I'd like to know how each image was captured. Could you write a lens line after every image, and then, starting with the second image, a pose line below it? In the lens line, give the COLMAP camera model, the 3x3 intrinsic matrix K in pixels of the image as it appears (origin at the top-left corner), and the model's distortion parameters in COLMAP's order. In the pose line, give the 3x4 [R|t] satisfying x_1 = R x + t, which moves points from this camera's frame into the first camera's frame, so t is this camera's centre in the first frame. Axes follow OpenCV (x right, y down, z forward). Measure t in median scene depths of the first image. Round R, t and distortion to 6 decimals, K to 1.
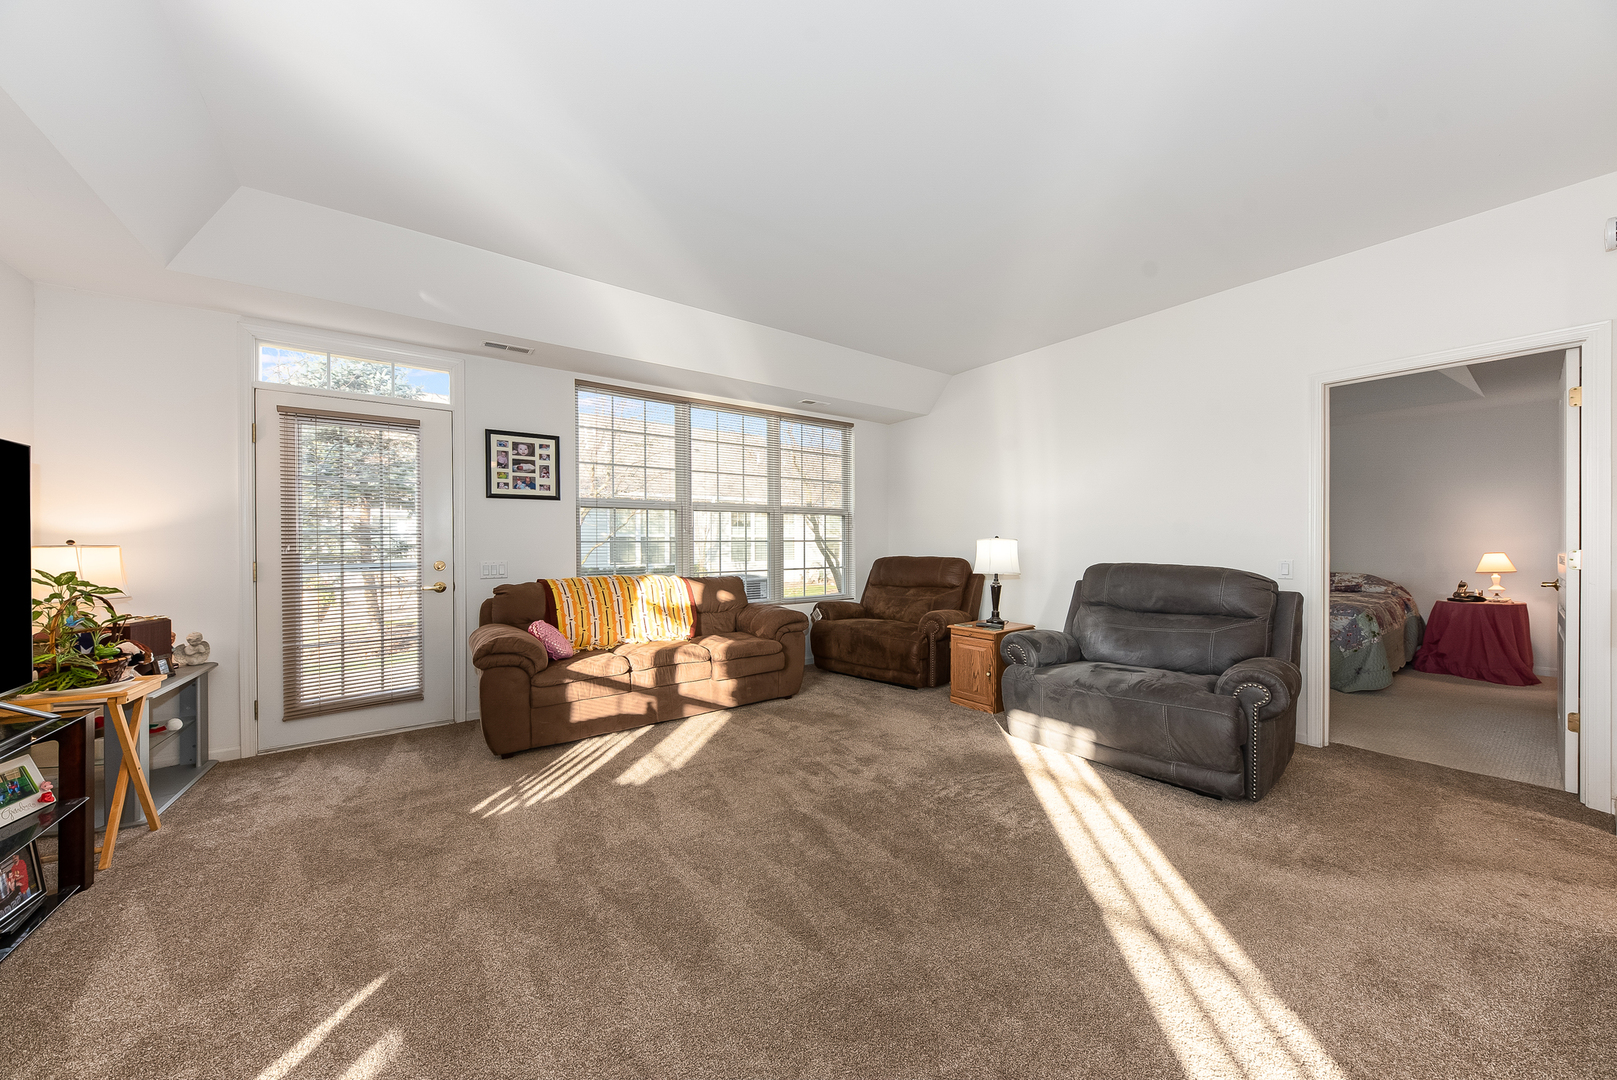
lens RADIAL K [[549.8, 0, 807.3], [0, 549.8, 547.0], [0, 0, 1]] dist [0.011962, -0.004628]
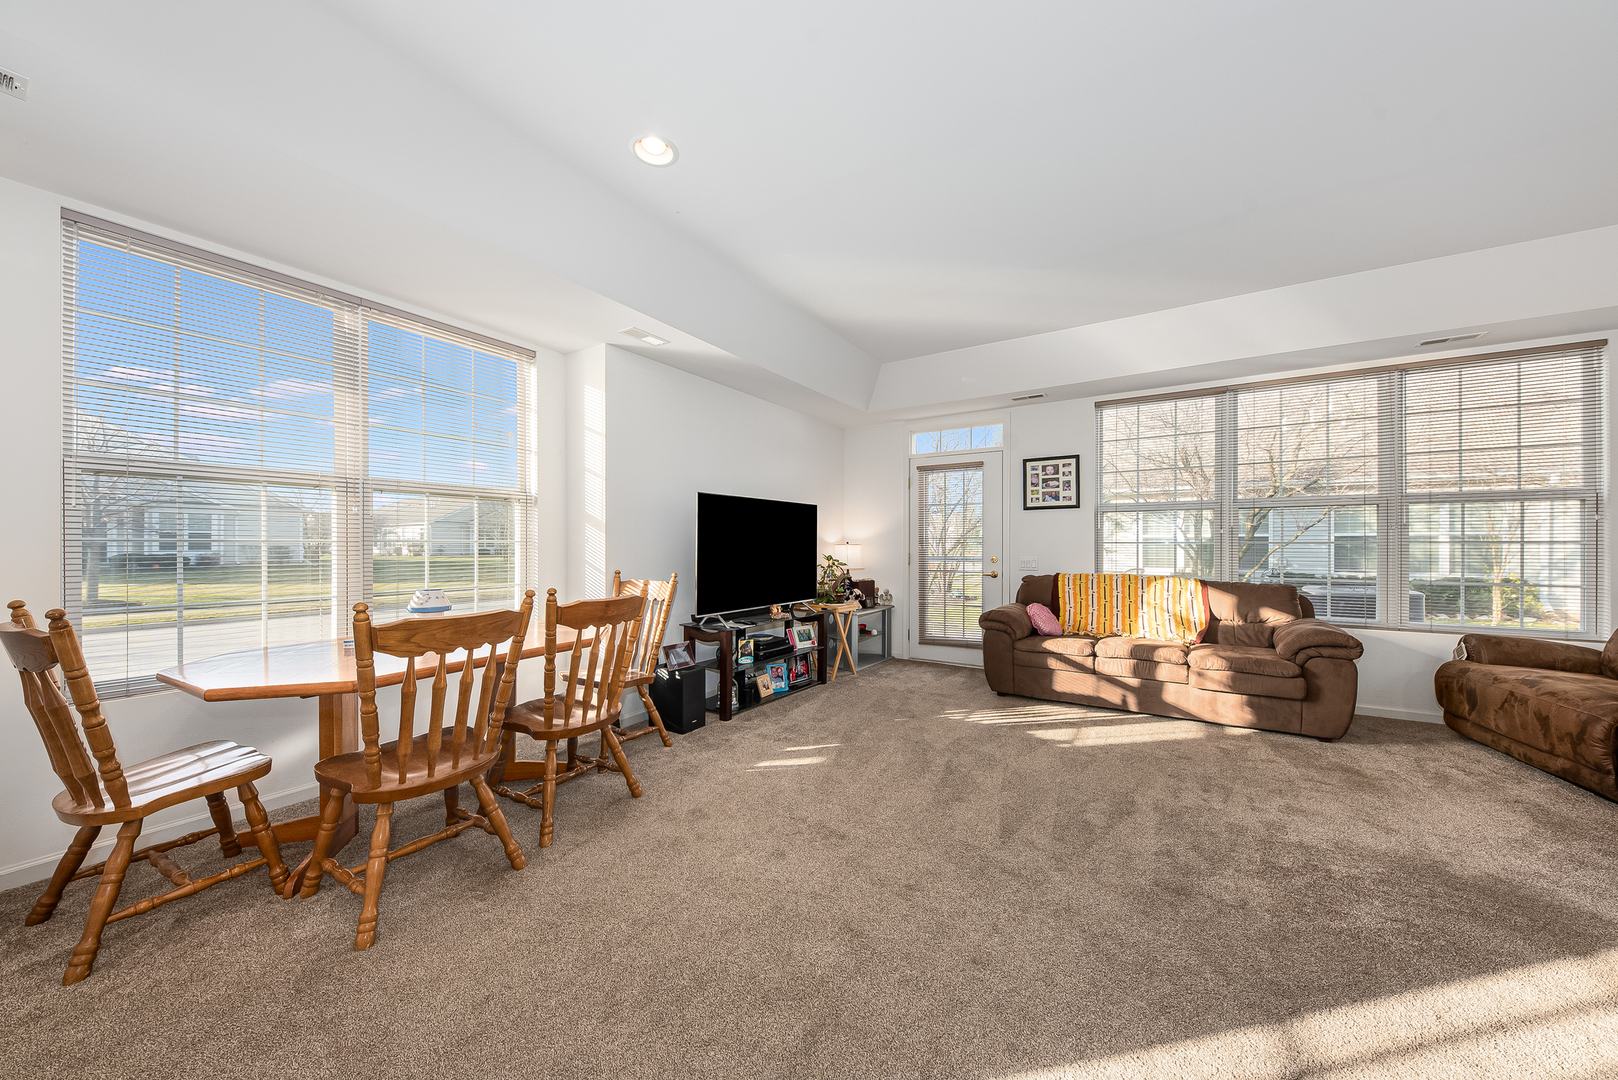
lens RADIAL K [[550.1, 0, 807.8], [0, 550.1, 547.0], [0, 0, 1]] dist [0.011962, -0.004628]
pose [[0.372219, 0.009663, -0.928095, 0.468059], [-0.009701, 0.999932, 0.006521, -0.002848], [0.928094, 0.006576, 0.372287, 0.010868]]
